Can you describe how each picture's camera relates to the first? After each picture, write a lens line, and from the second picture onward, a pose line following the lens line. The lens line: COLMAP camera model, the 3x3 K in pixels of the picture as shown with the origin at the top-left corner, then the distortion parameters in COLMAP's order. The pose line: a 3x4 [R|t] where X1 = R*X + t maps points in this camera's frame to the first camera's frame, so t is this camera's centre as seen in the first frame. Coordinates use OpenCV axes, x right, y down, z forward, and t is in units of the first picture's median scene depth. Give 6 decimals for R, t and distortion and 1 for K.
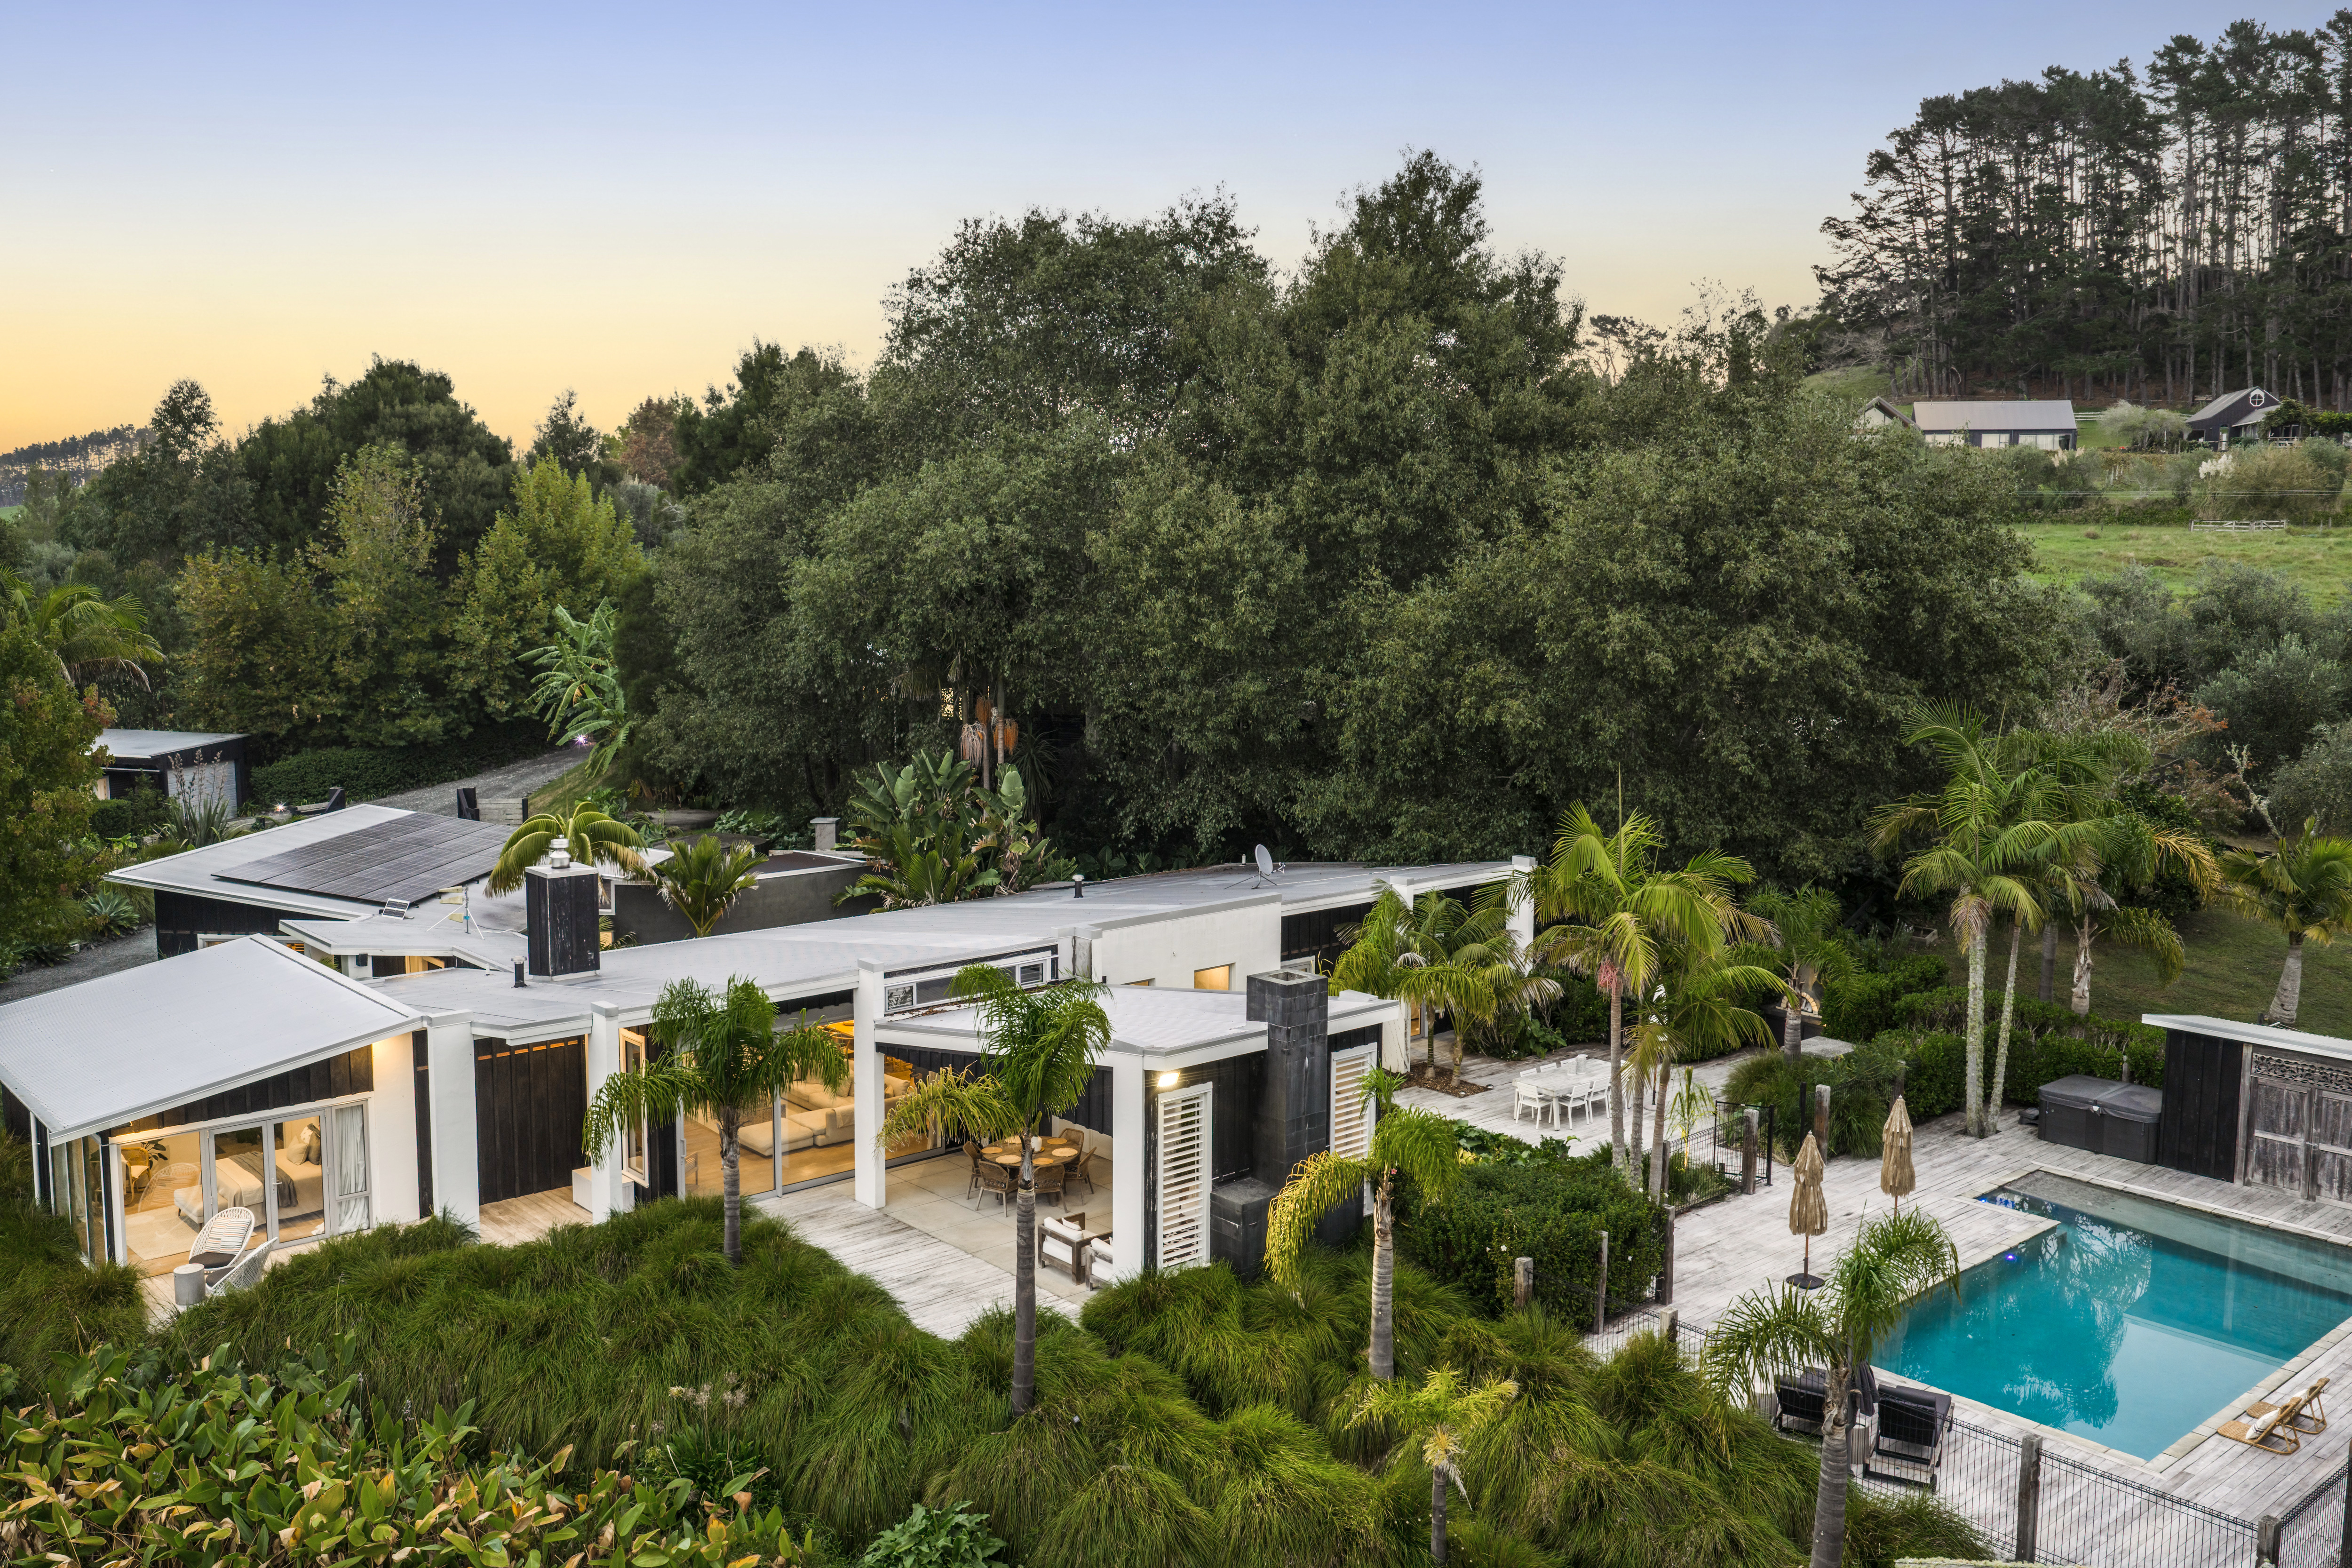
lens RADIAL K [[1944.8, 0, 1176.0], [0, 1944.8, 784.0], [0, 0, 1]] dist [0.007564, -0.005735]
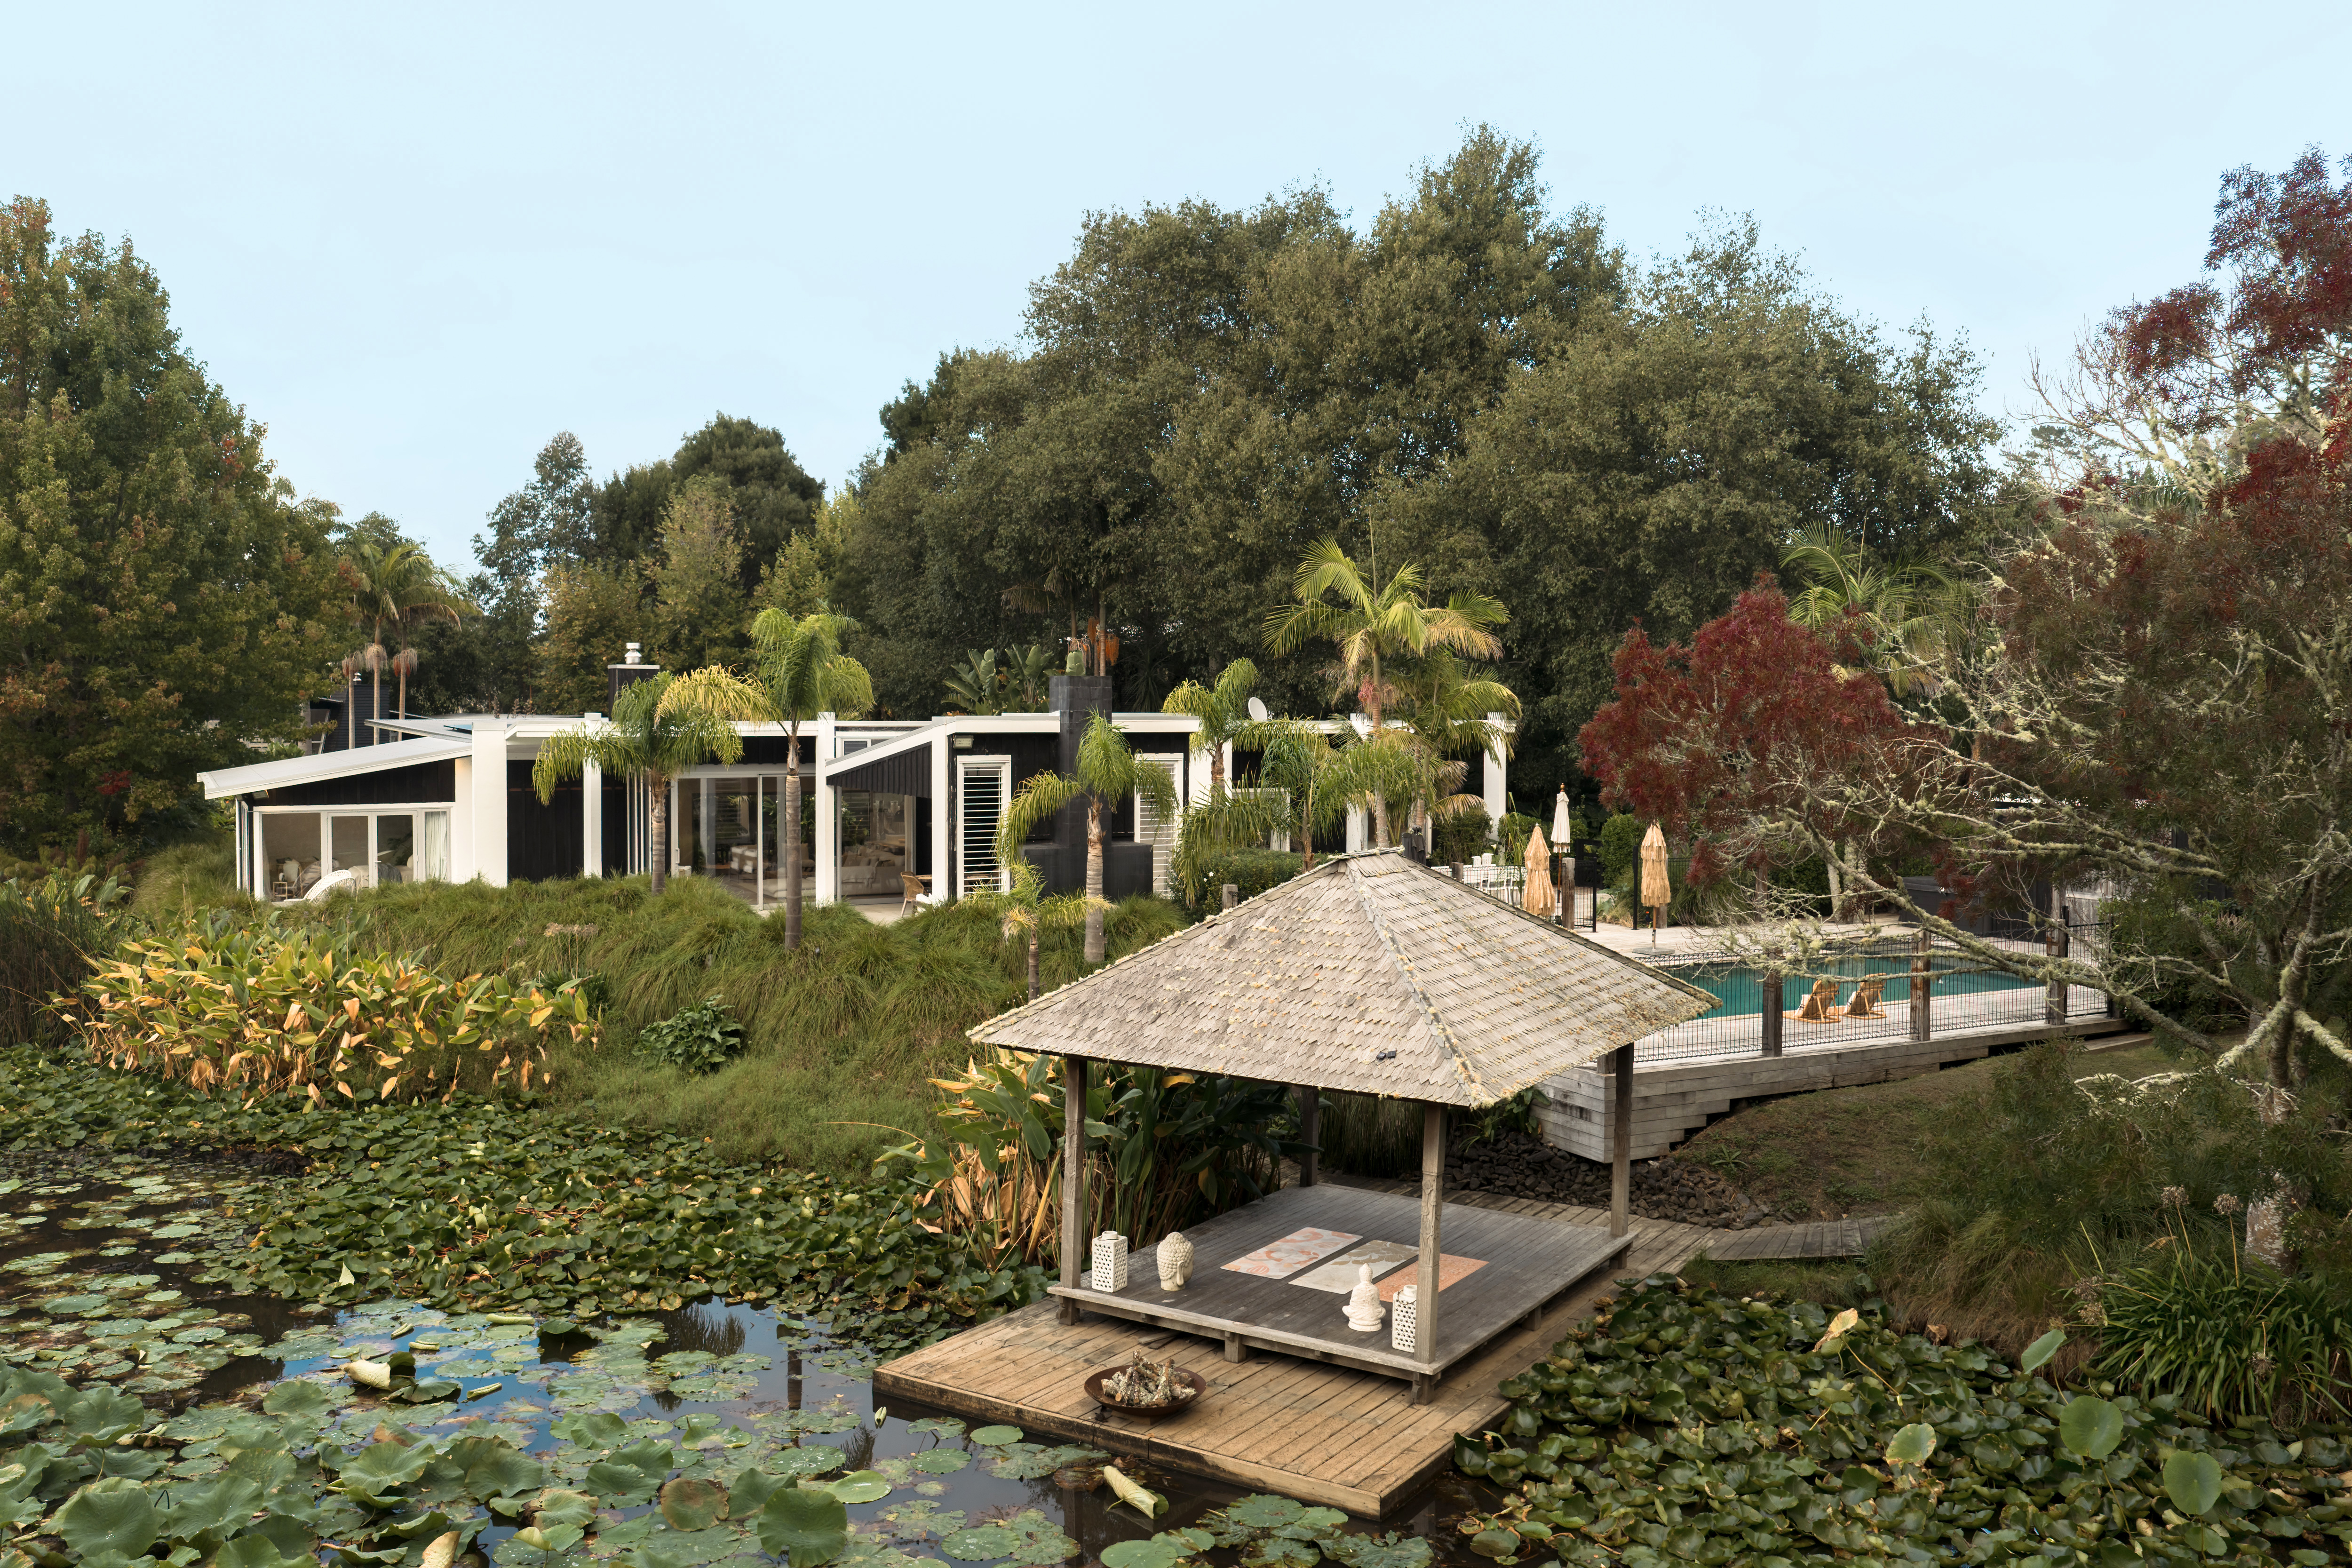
lens RADIAL K [[1944.8, 0, 1176.0], [0, 1944.8, 784.0], [0, 0, 1]] dist [0.007564, -0.005735]
pose [[0.971960, 0.007467, -0.235026, 0.239478], [-0.026263, 0.996689, -0.076945, 0.153683], [0.233673, 0.080960, 0.968939, -0.099566]]
